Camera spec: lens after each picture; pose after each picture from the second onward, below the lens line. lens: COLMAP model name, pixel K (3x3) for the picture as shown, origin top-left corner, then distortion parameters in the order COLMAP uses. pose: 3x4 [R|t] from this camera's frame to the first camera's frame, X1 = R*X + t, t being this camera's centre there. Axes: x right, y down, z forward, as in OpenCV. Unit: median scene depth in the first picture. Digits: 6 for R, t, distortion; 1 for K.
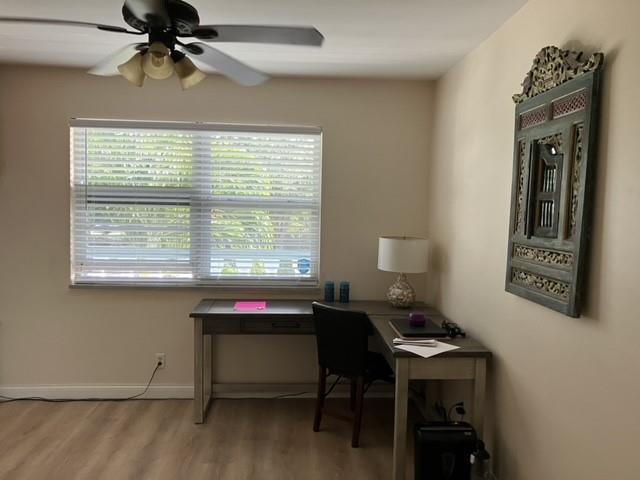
lens RADIAL K [[538.0, 0, 323.2], [0, 538.0, 241.0], [0, 0, 1]] dist [0.036750, -0.015446]
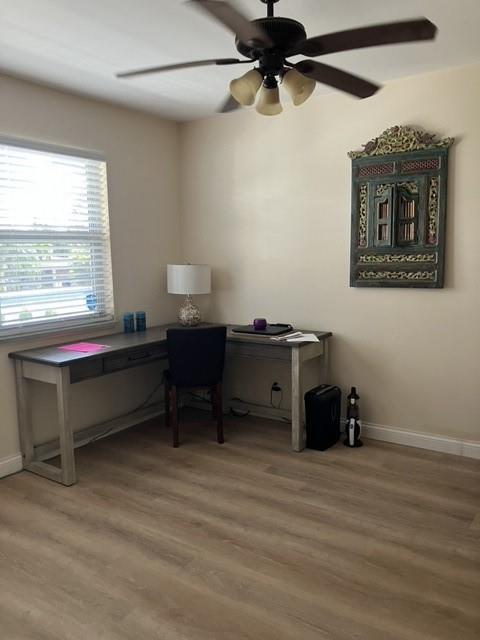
lens RADIAL K [[538.0, 0, 243.4], [0, 538.0, 322.6], [0, 0, 1]] dist [0.036750, -0.015446]
pose [[0.598744, -0.142156, 0.788224, -0.720434], [0.086796, 0.989844, 0.112587, -0.001235], [-0.796224, 0.001004, 0.605001, 0.240182]]
